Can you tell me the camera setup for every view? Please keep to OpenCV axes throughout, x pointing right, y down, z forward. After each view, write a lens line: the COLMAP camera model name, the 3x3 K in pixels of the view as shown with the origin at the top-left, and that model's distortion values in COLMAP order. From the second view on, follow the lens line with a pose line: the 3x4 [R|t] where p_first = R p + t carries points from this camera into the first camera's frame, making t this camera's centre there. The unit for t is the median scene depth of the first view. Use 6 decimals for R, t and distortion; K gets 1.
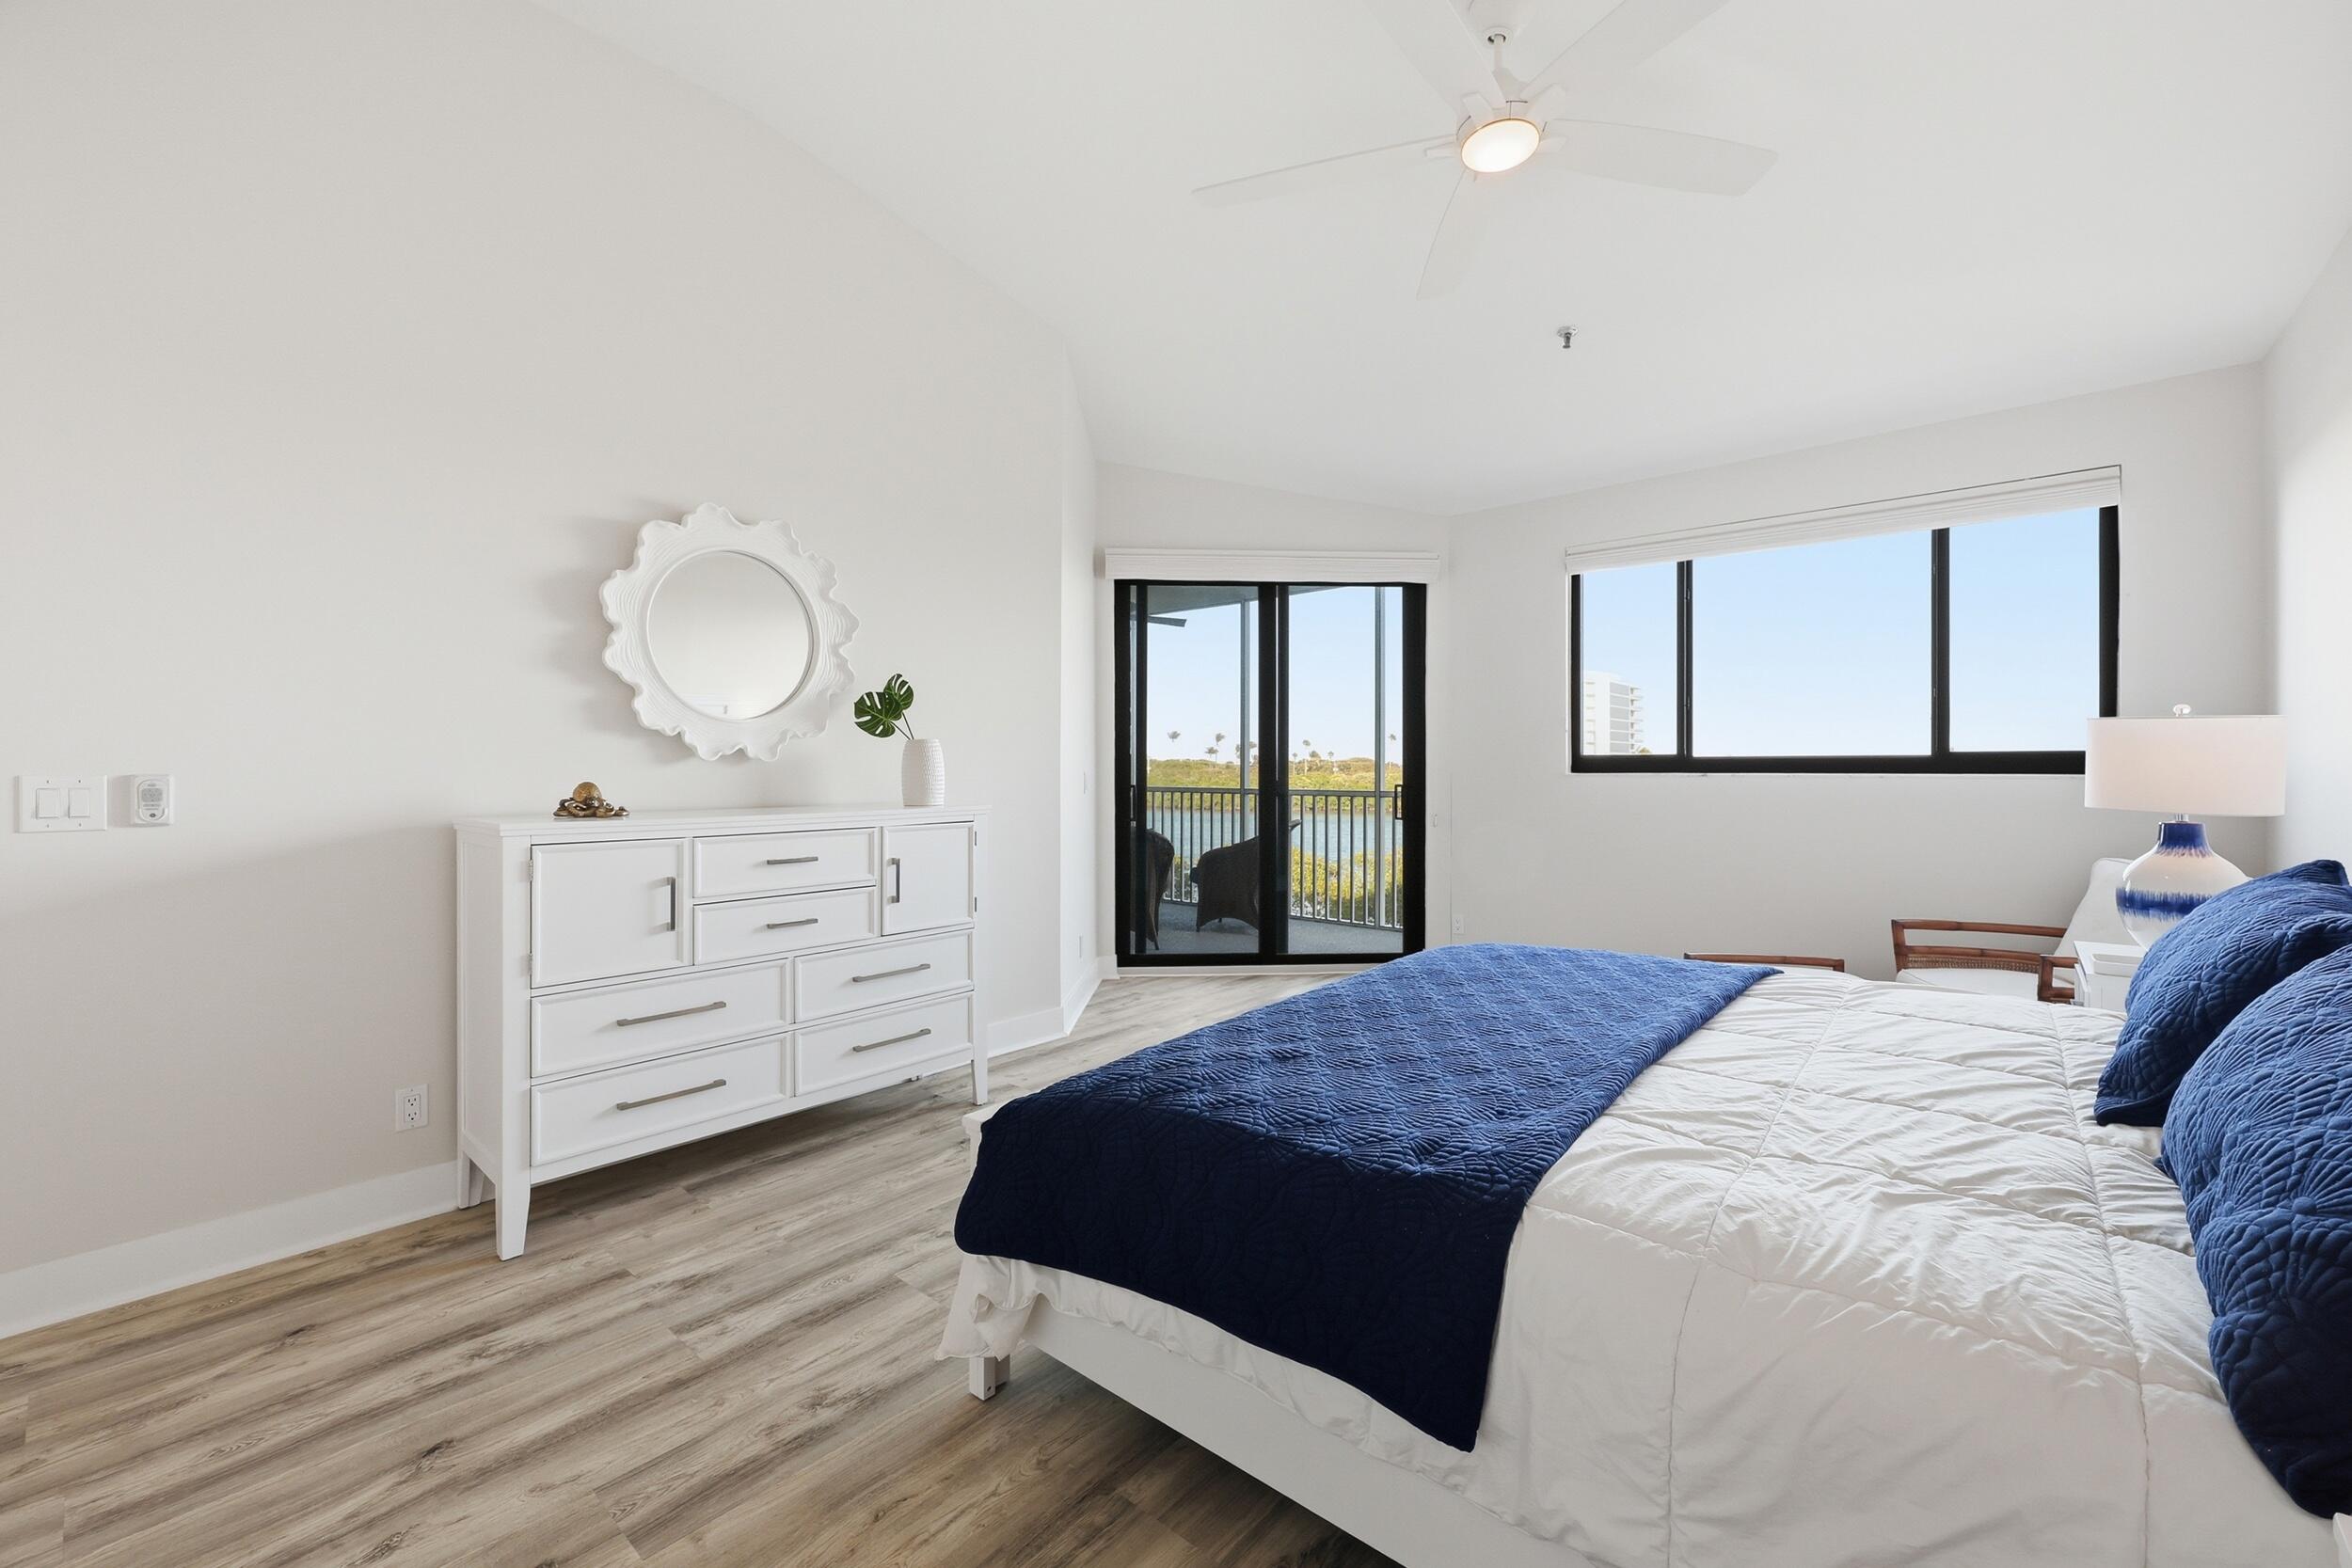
lens RADIAL K [[955.7, 0, 1157.4], [0, 955.7, 765.7], [0, 0, 1]] dist [0.000792, 0.000821]
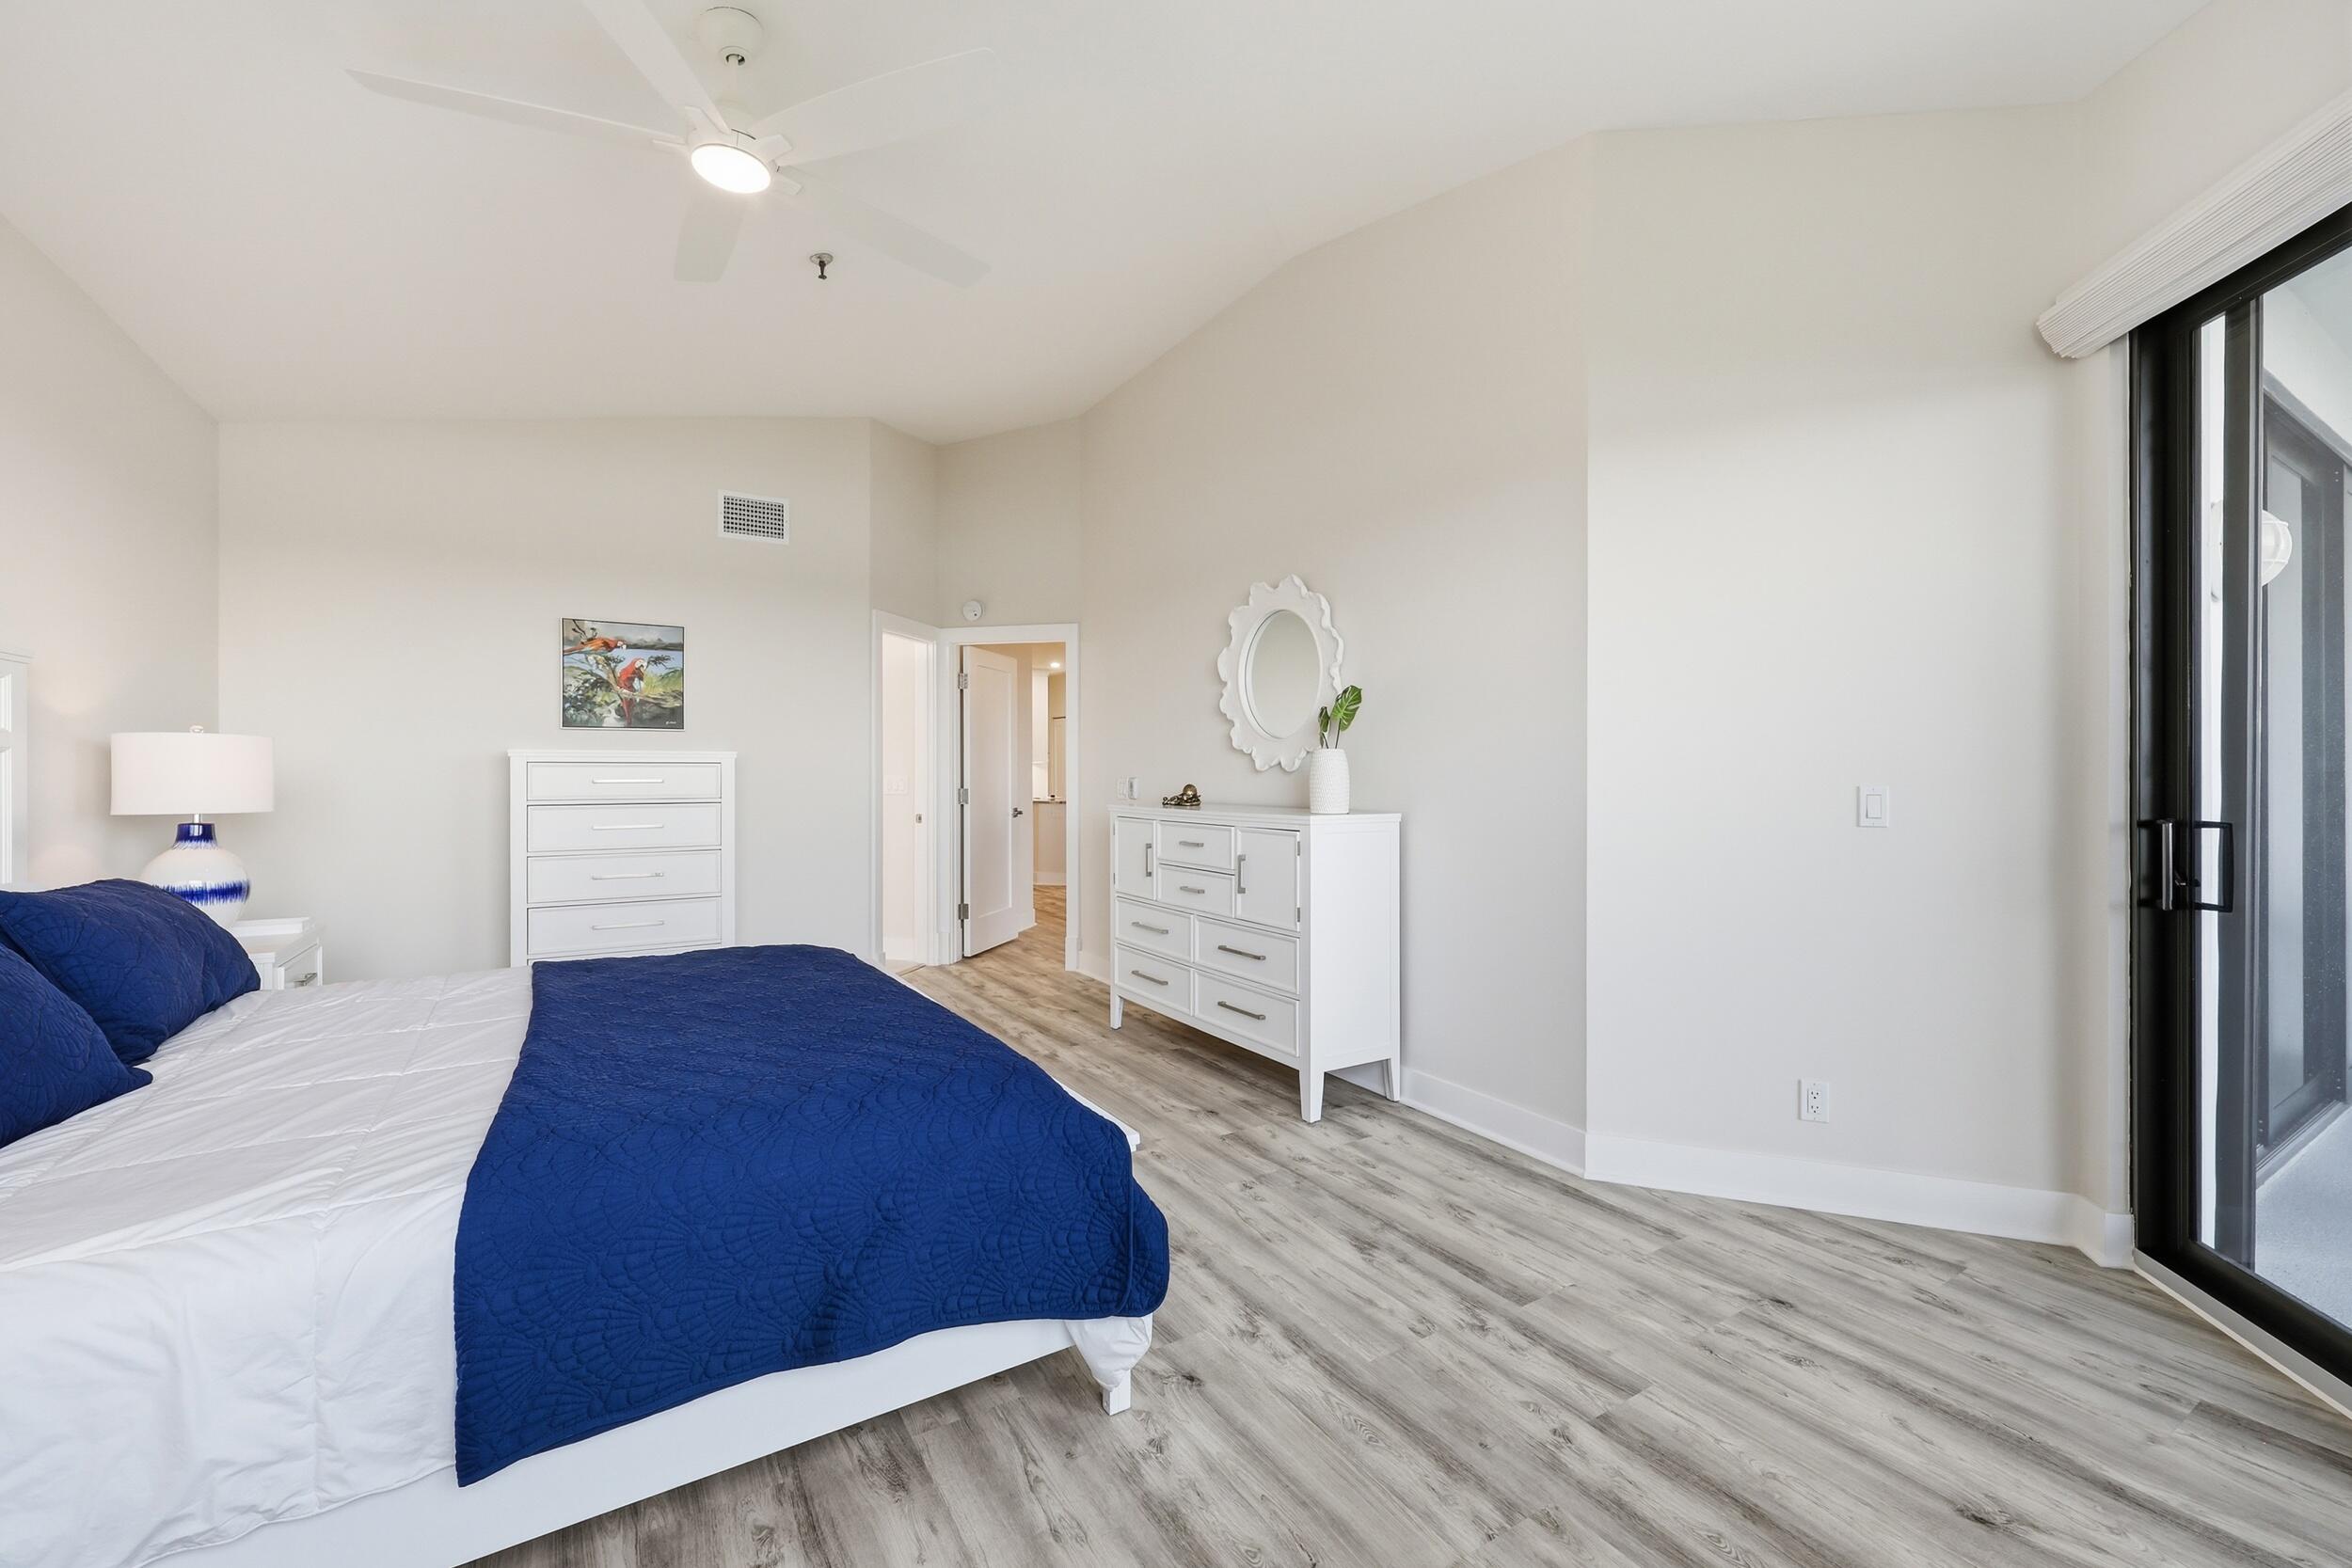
lens RADIAL K [[955.7, 0, 1168.7], [0, 955.7, 772.2], [0, 0, 1]] dist [0.000792, 0.000821]
pose [[-0.282875, 0.001982, -0.959155, 0.852393], [0.001928, 0.999997, 0.001497, -0.004713], [0.959155, -0.001426, -0.282878, 1.227804]]
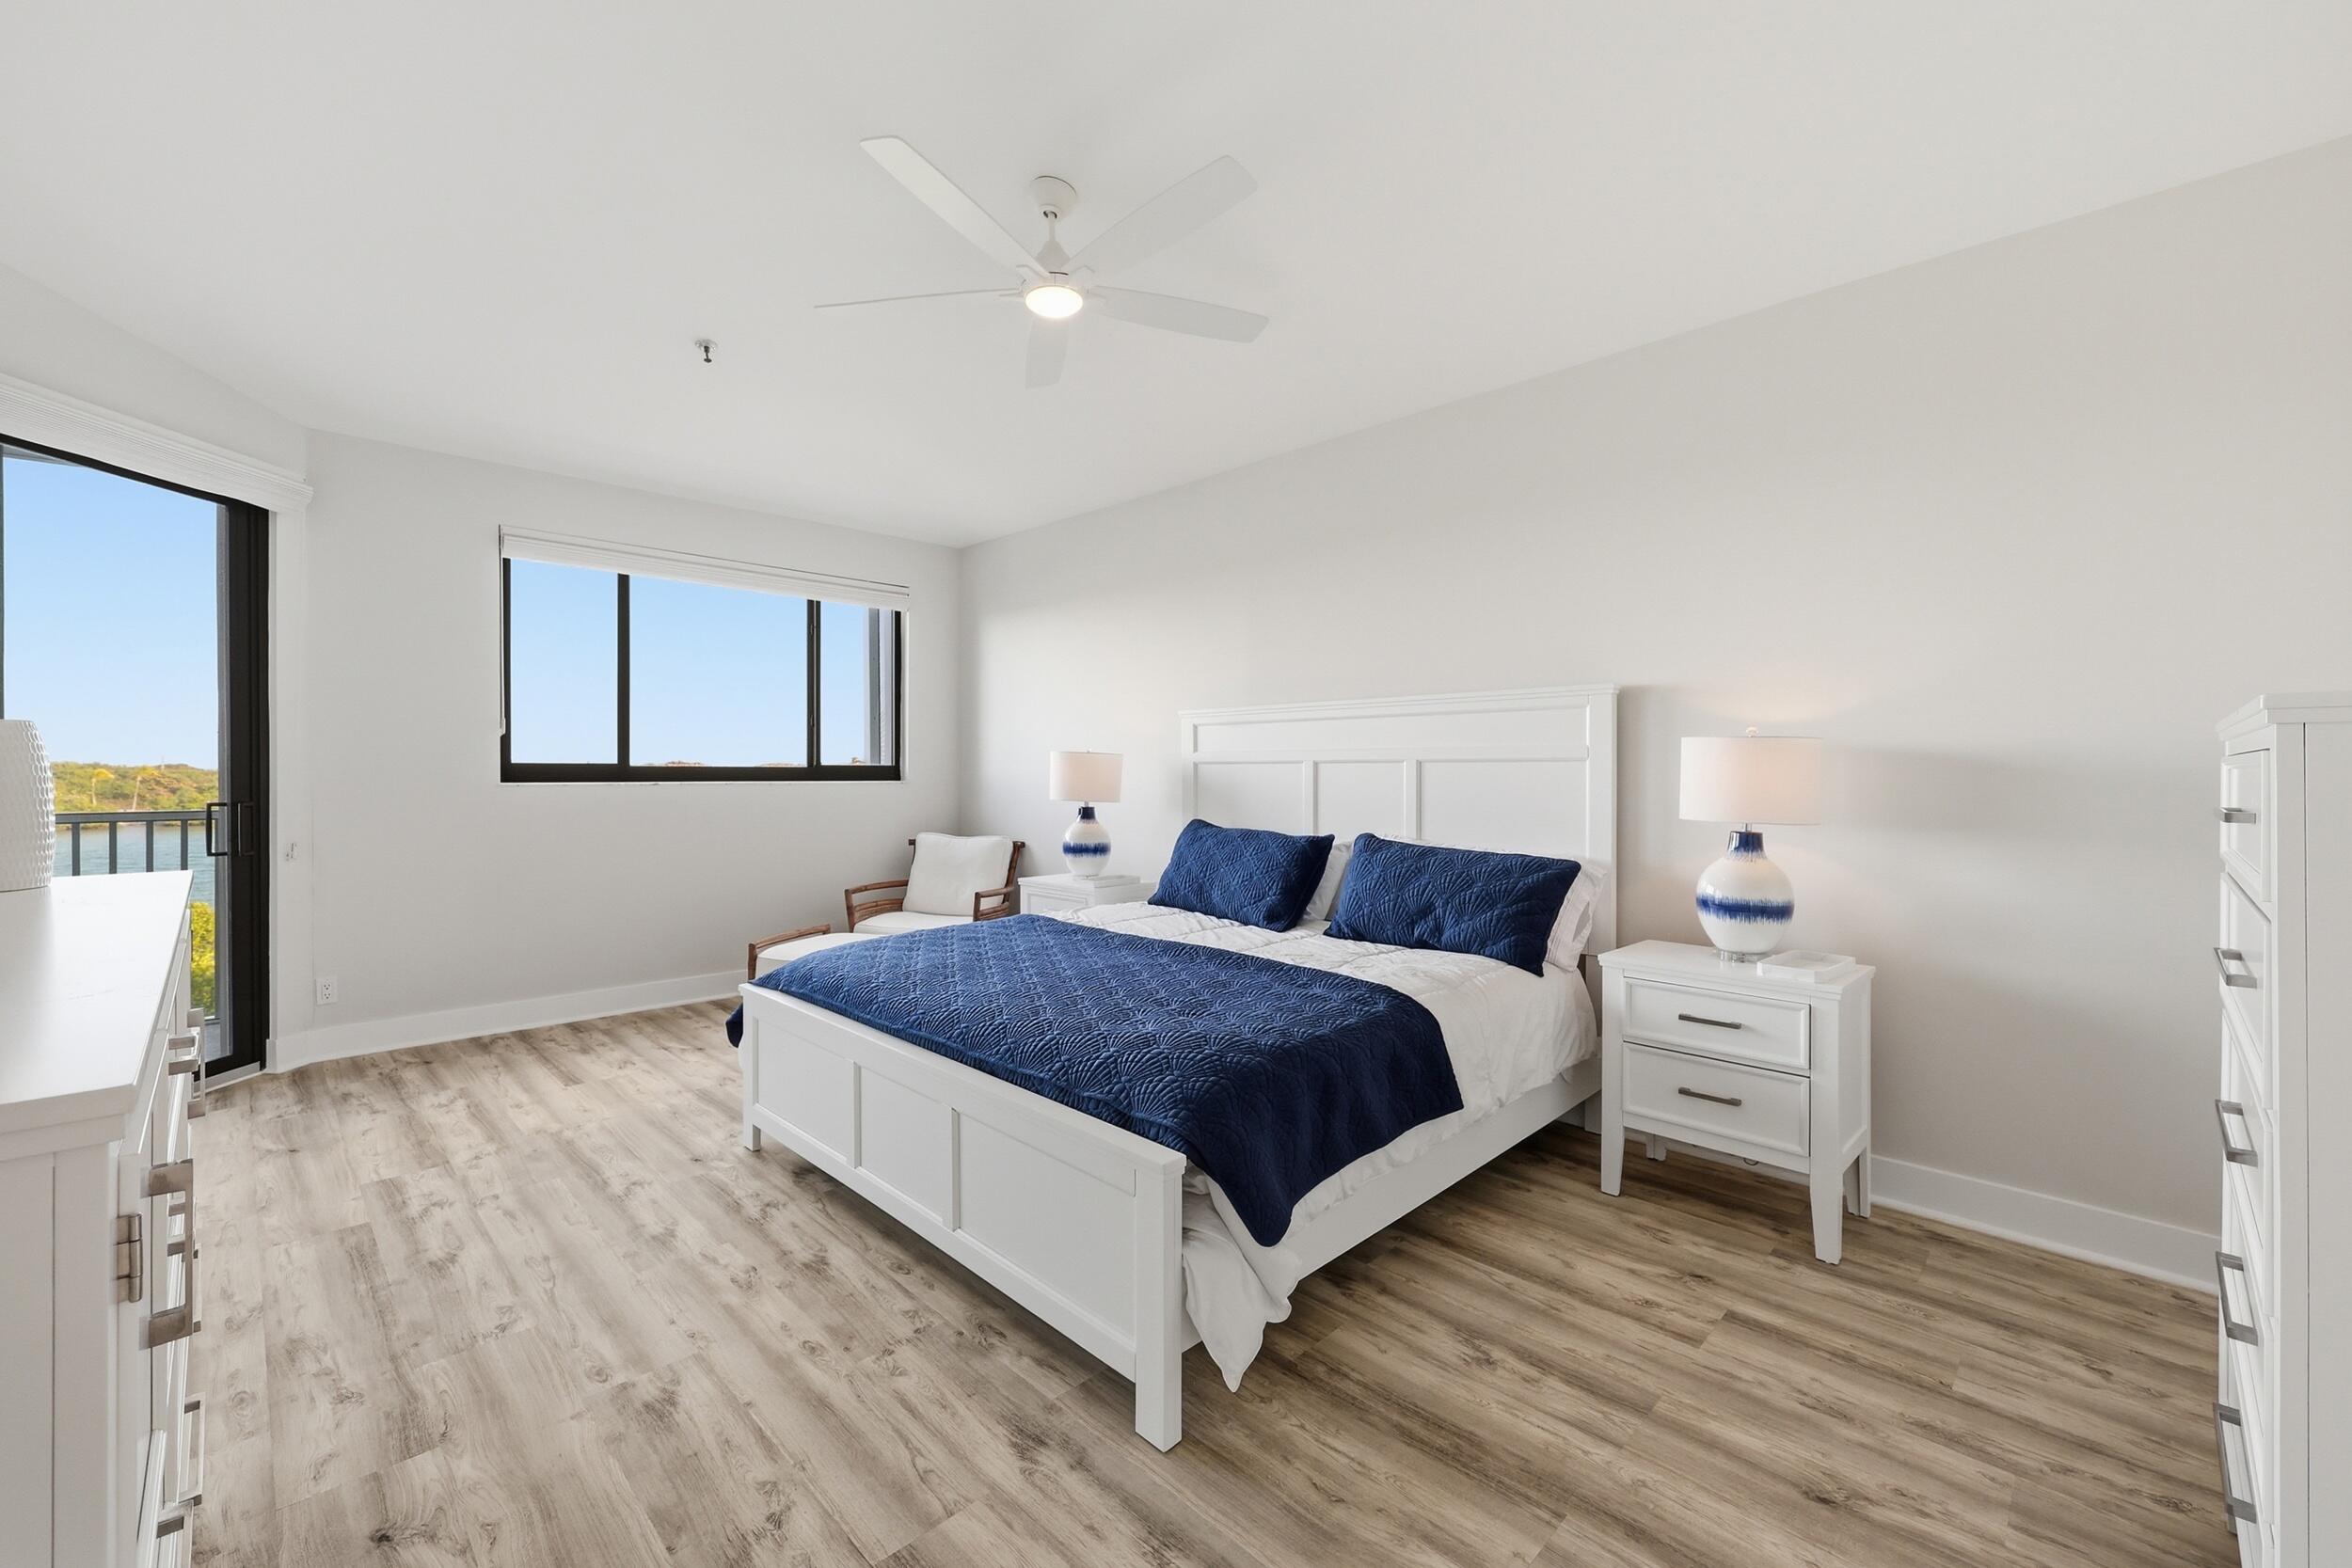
lens RADIAL K [[955.7, 0, 1162.3], [0, 955.7, 778.7], [0, 0, 1]] dist [0.000792, 0.000821]
pose [[0.063133, -0.004261, 0.997996, -0.652610], [-0.004355, 0.999980, 0.004545, -0.003841], [-0.997996, -0.004633, 0.063113, 0.548683]]
